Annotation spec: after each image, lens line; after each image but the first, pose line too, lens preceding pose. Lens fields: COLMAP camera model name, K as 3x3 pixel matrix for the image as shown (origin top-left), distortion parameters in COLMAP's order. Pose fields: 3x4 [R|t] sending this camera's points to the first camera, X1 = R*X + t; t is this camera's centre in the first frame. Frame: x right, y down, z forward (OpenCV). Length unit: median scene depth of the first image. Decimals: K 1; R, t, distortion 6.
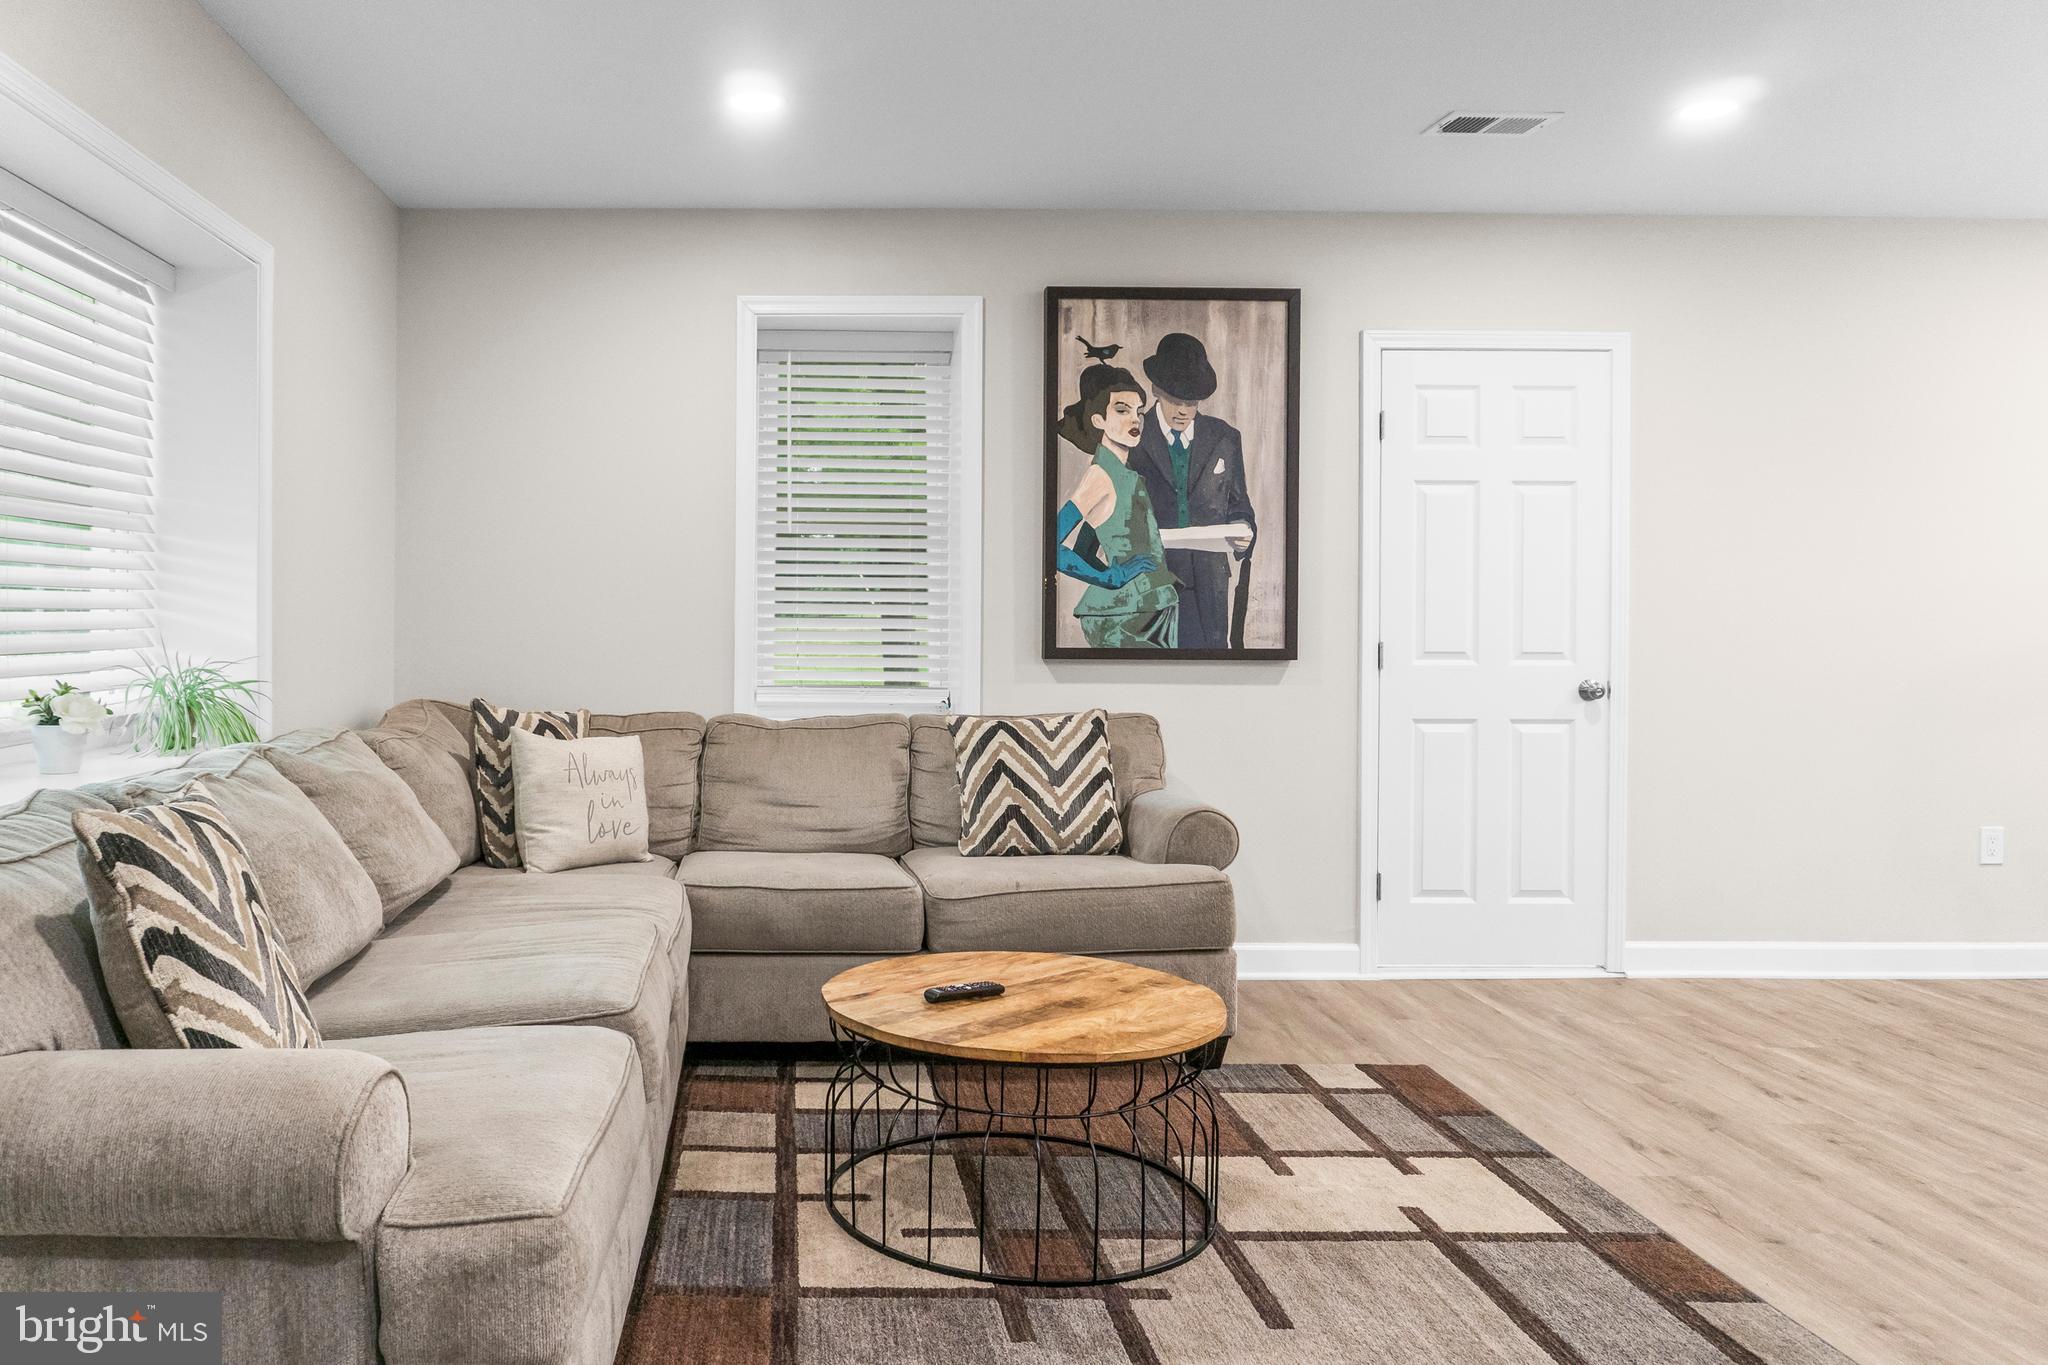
lens RADIAL K [[1296.1, 0, 1021.7], [0, 1296.1, 631.1], [0, 0, 1]] dist [-0.015881, 0.000938]
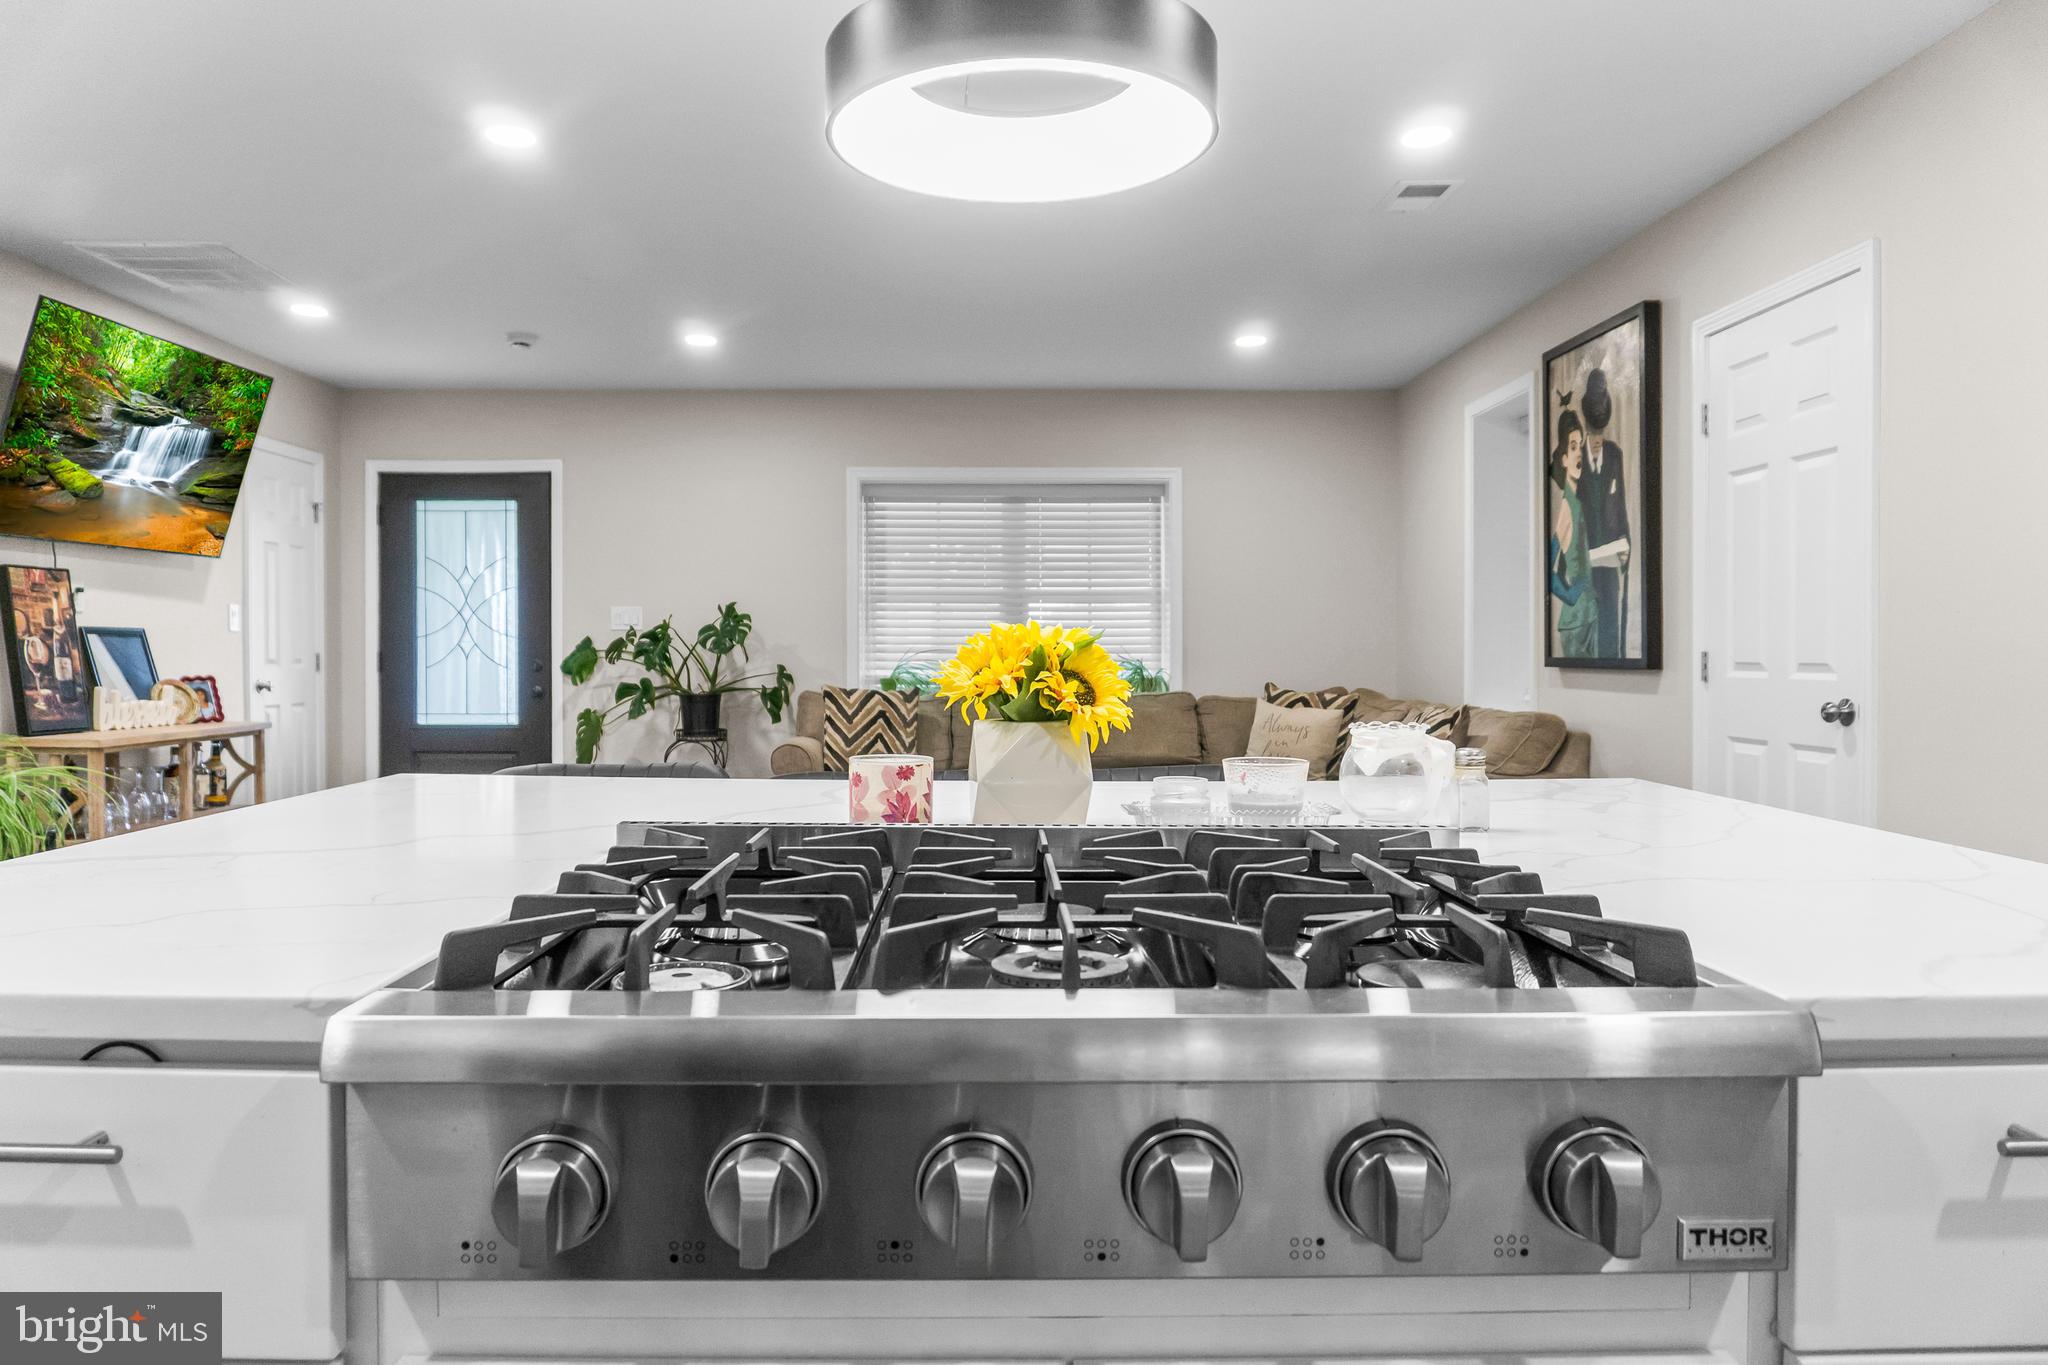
lens RADIAL K [[1396.5, 0, 1019.7], [0, 1396.5, 667.6], [0, 0, 1]] dist [-0.011583, -0.001245]
pose [[0.024189, 0.005669, -0.999691, 1.282072], [-0.007734, 0.999955, 0.005484, 0.018692], [0.999677, 0.007599, 0.024232, 0.486784]]
